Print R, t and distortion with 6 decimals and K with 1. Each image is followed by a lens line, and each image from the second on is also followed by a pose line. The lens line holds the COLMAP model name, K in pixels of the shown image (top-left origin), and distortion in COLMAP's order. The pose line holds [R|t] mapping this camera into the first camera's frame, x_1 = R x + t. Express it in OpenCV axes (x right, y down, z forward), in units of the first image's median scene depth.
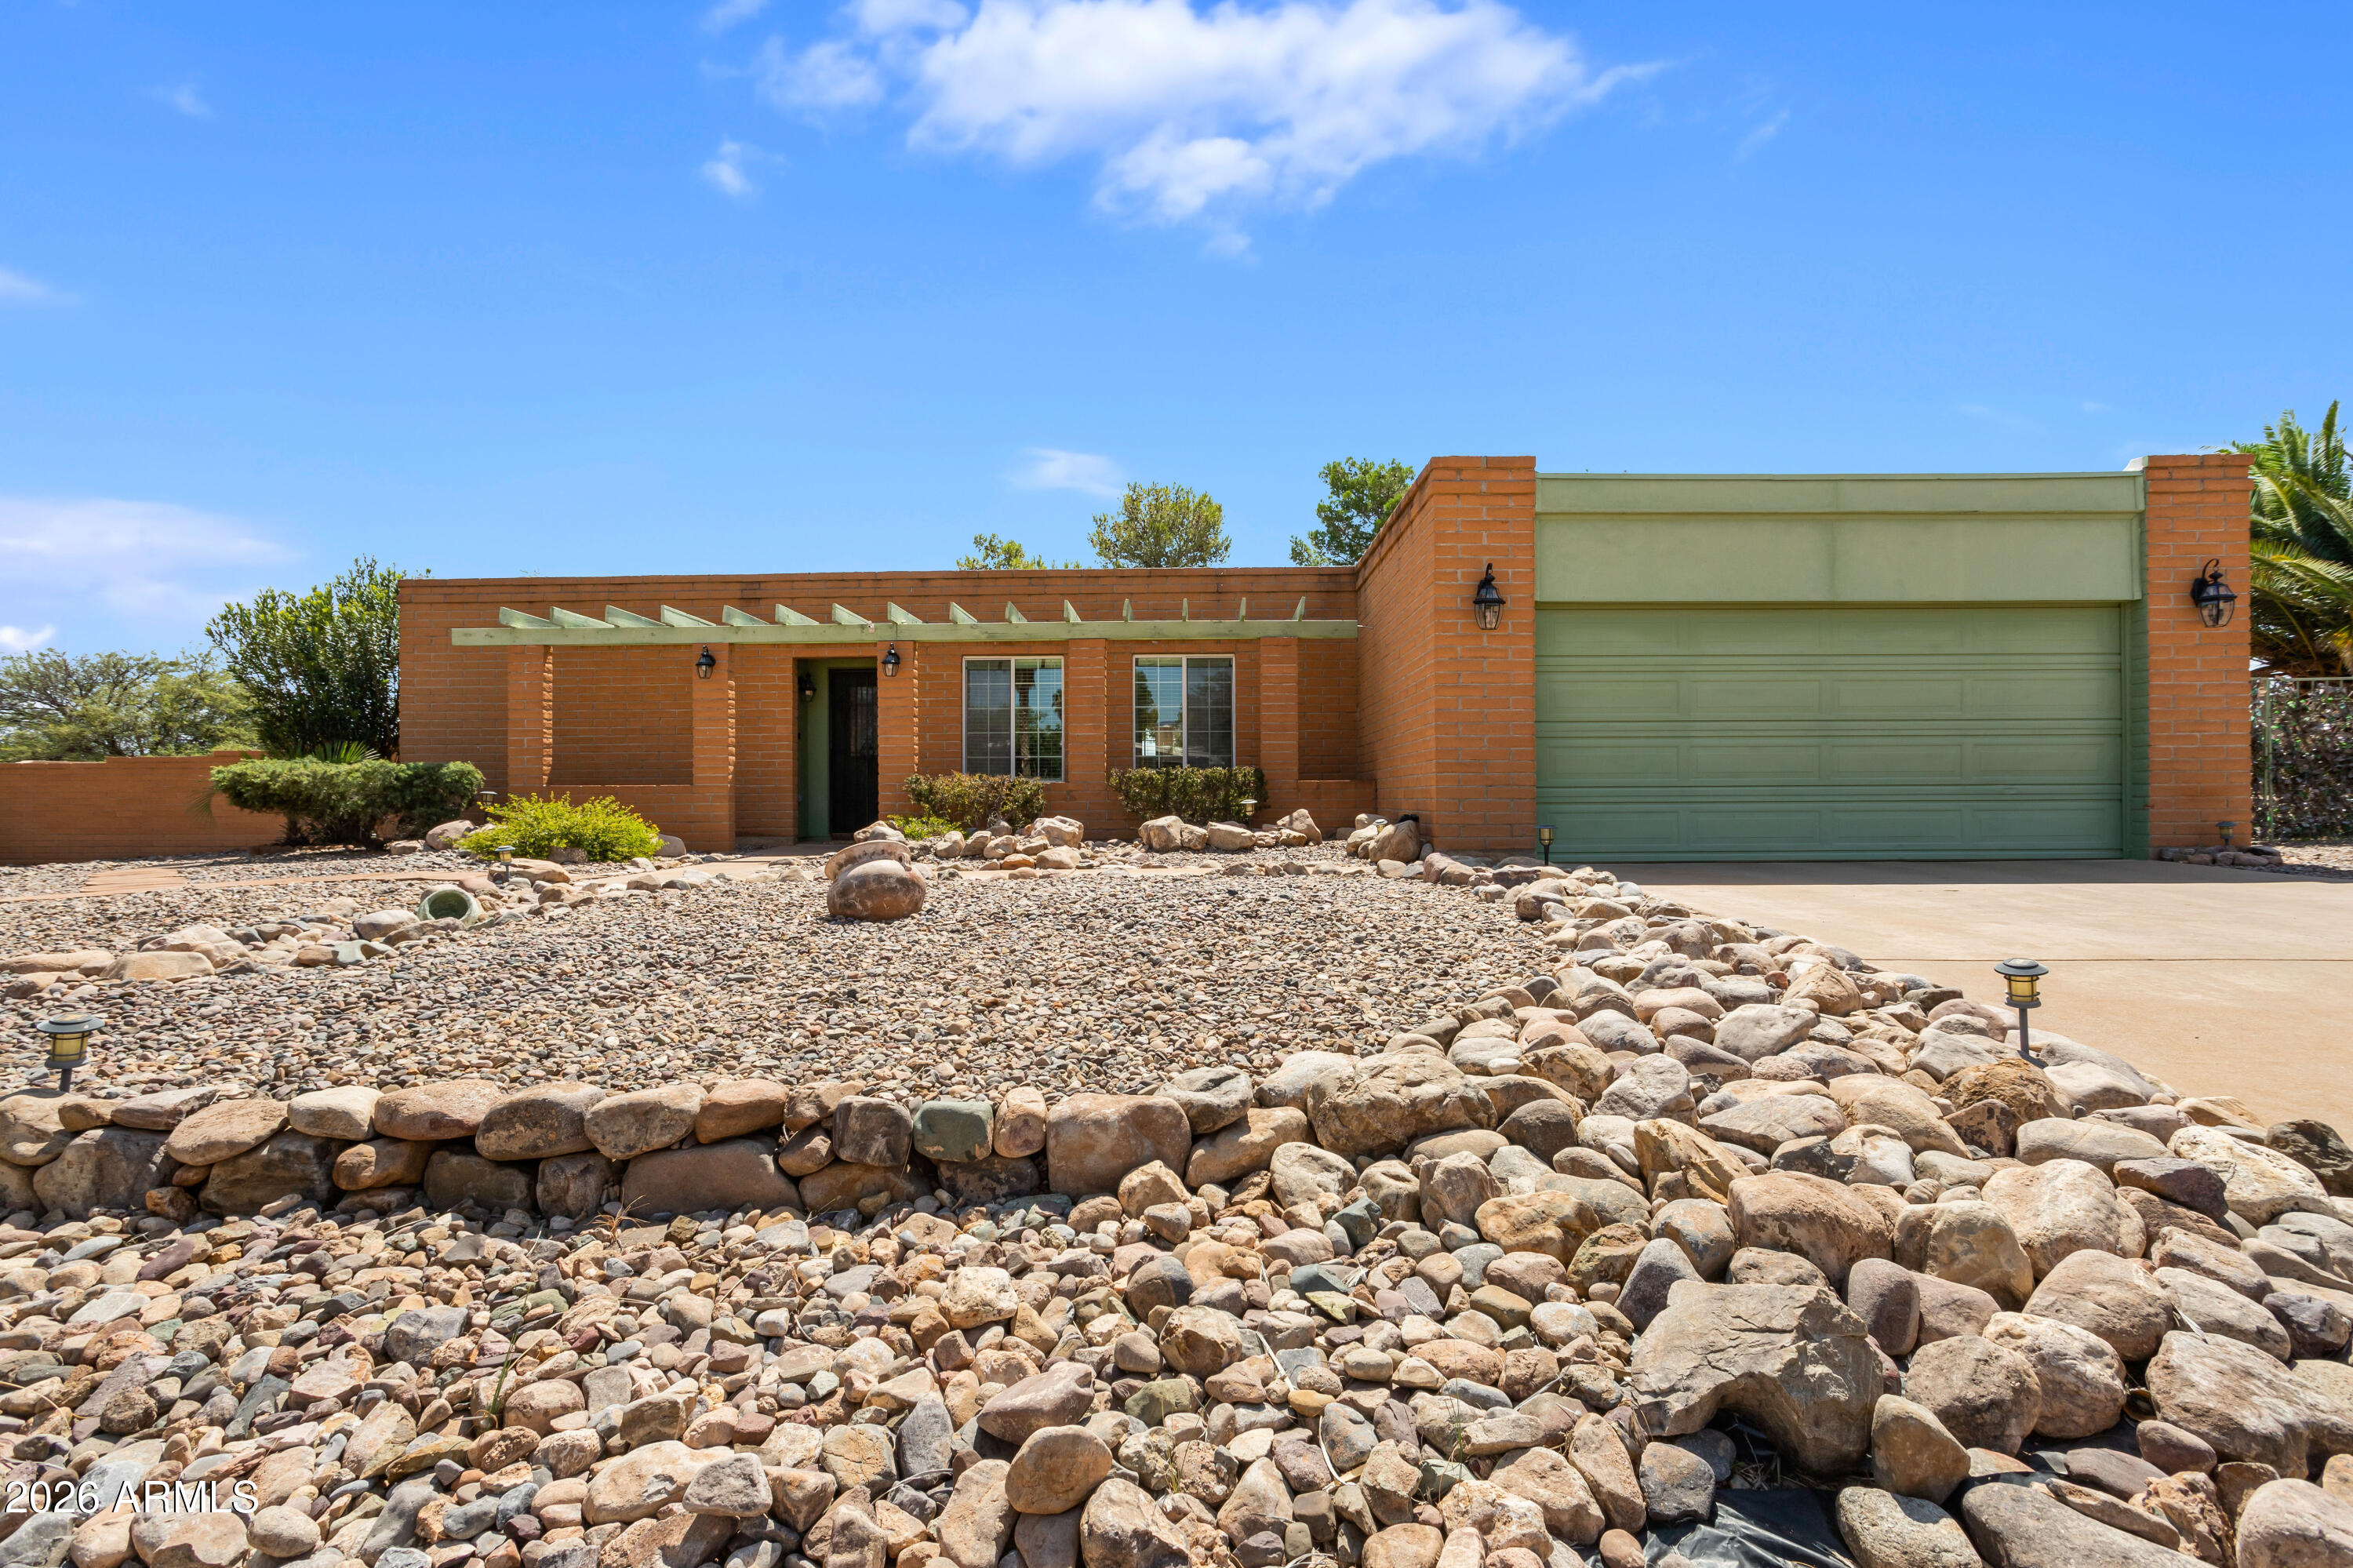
lens RADIAL K [[1172.5, 0, 1181.8], [0, 1172.5, 783.0], [0, 0, 1]] dist [-0.048505, 0.034708]
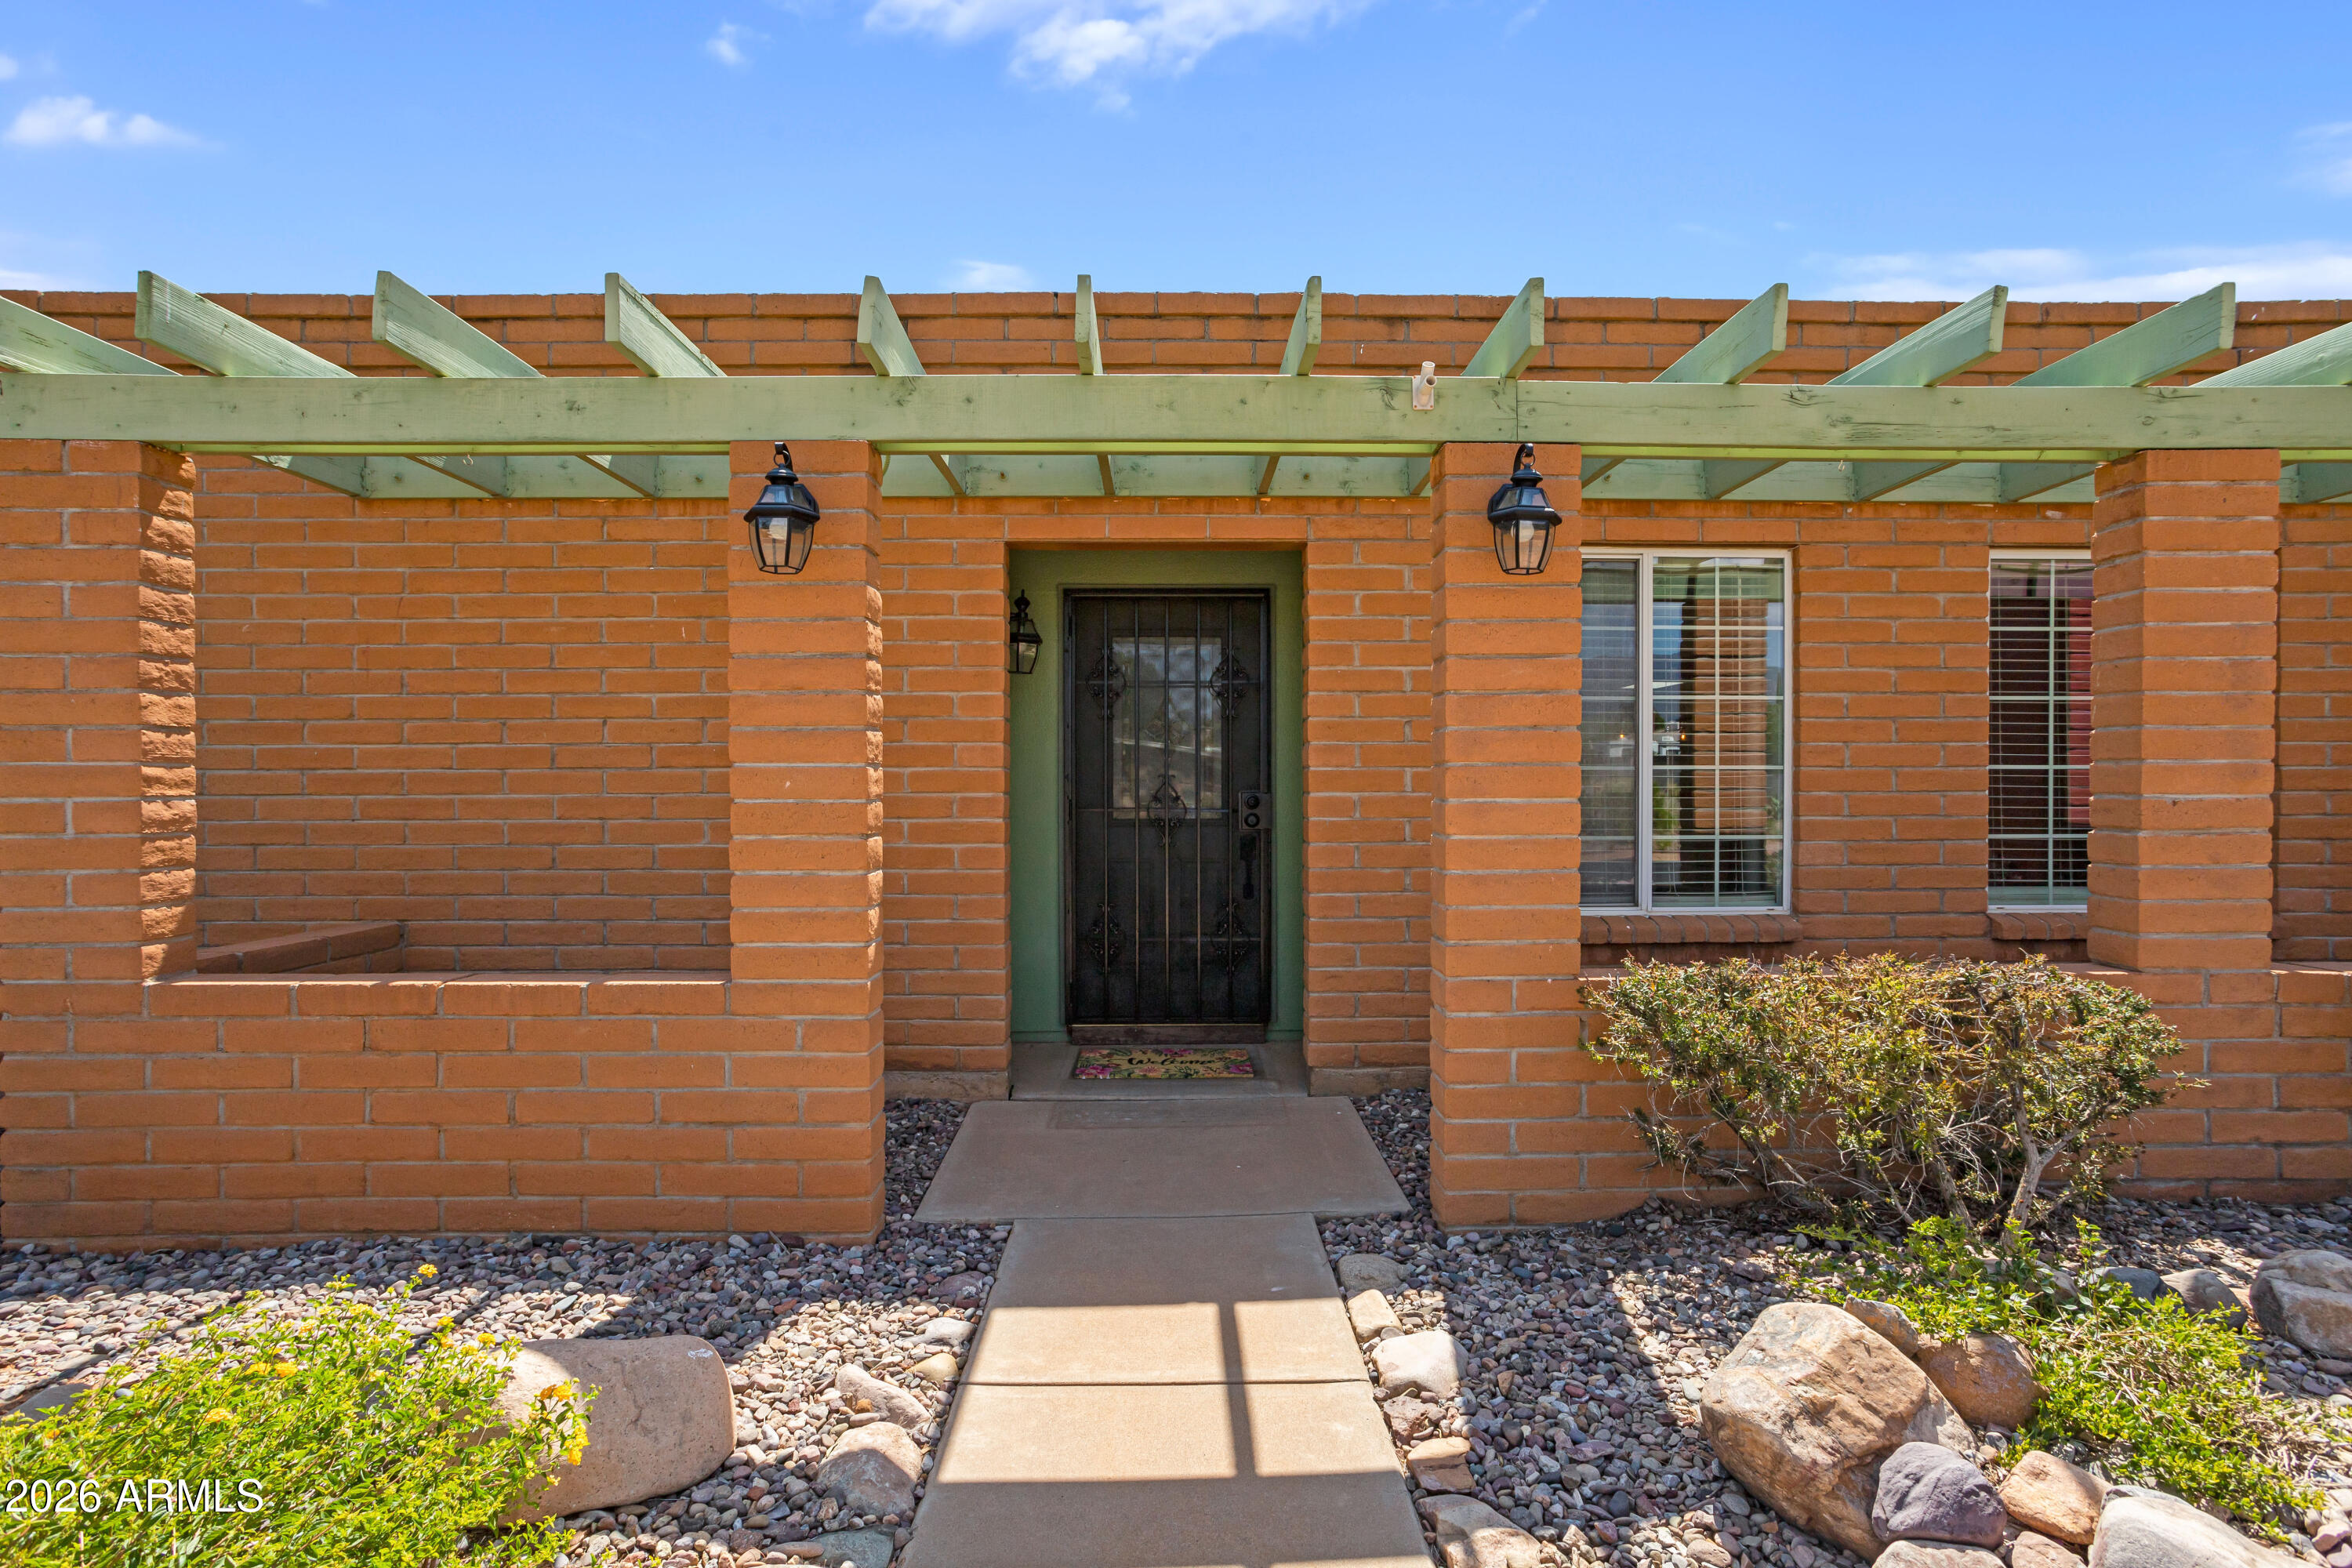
lens RADIAL K [[1172.0, 0, 1177.8], [0, 1172.0, 783.5], [0, 0, 1]] dist [-0.048505, 0.034708]
pose [[0.999970, 0.005478, 0.005520, -0.325892], [-0.005501, 0.999976, 0.004167, -0.045754], [-0.005497, -0.004197, 0.999976, 0.750981]]
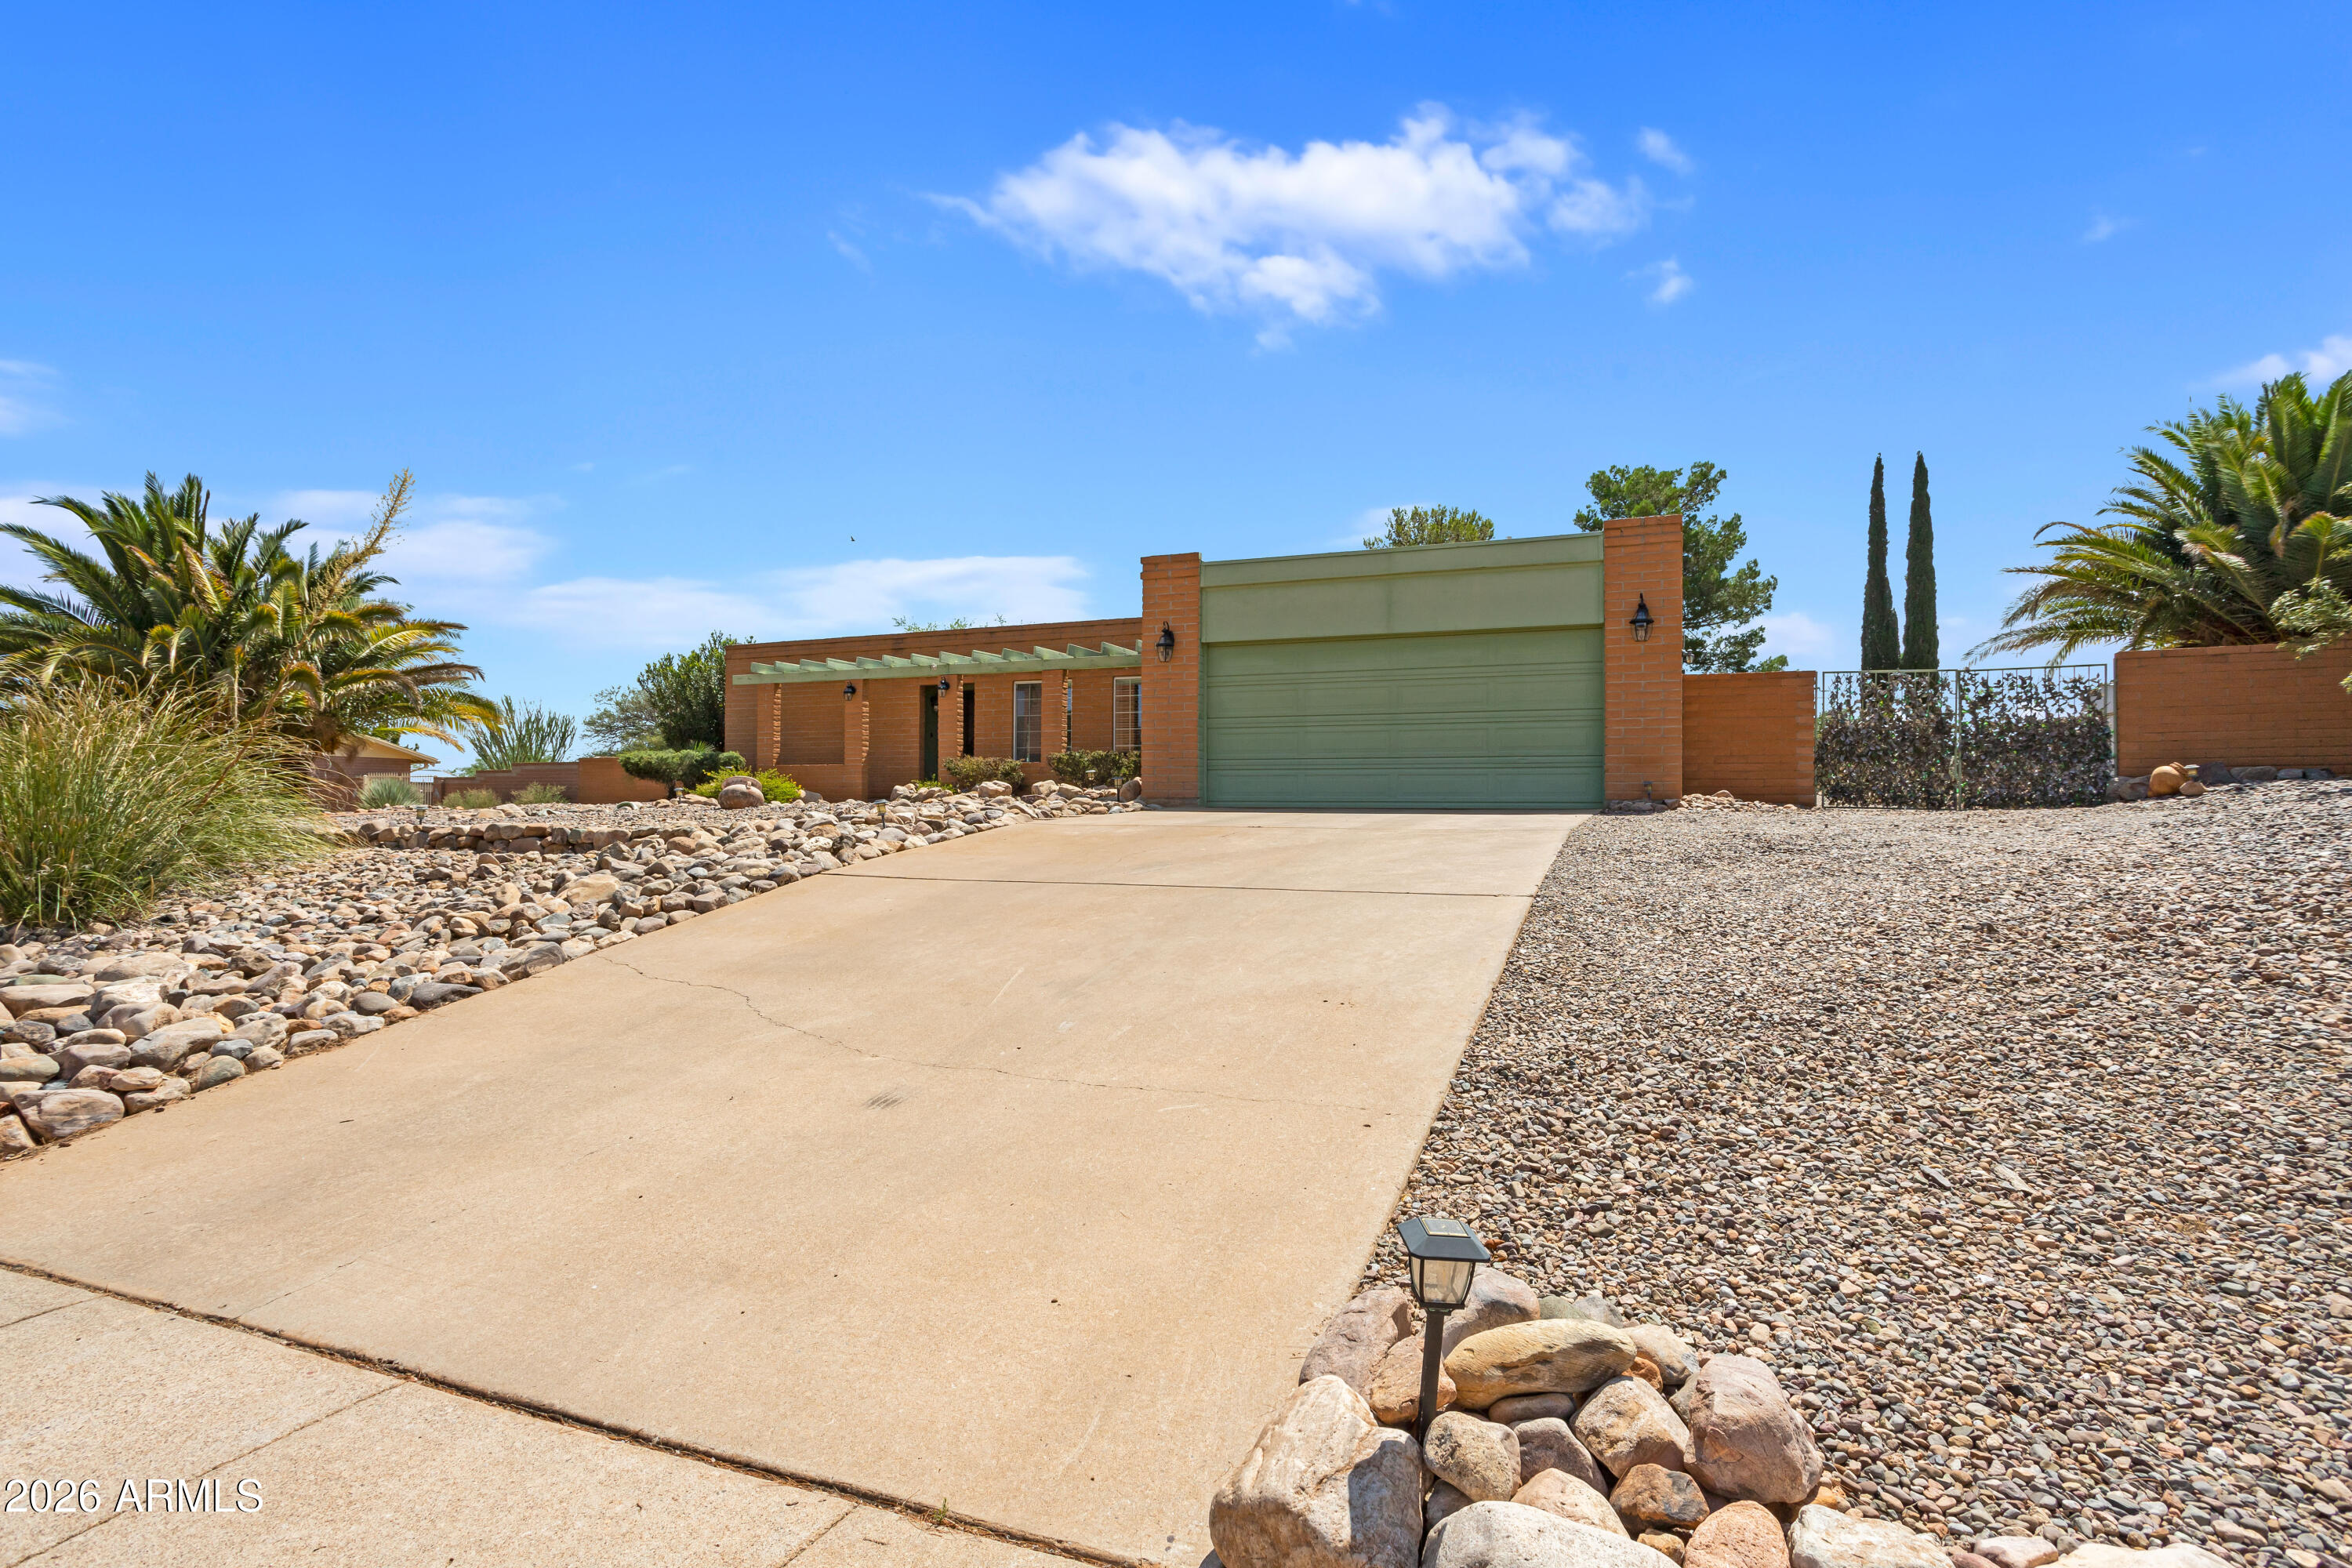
lens RADIAL K [[1172.0, 0, 1172.2], [0, 1172.0, 785.7], [0, 0, 1]] dist [-0.048505, 0.034708]
pose [[0.923593, 0.005038, -0.383342, 0.659931], [-0.005657, 0.999984, -0.000488, 0.030609], [0.383333, 0.002620, 0.923606, -0.368244]]
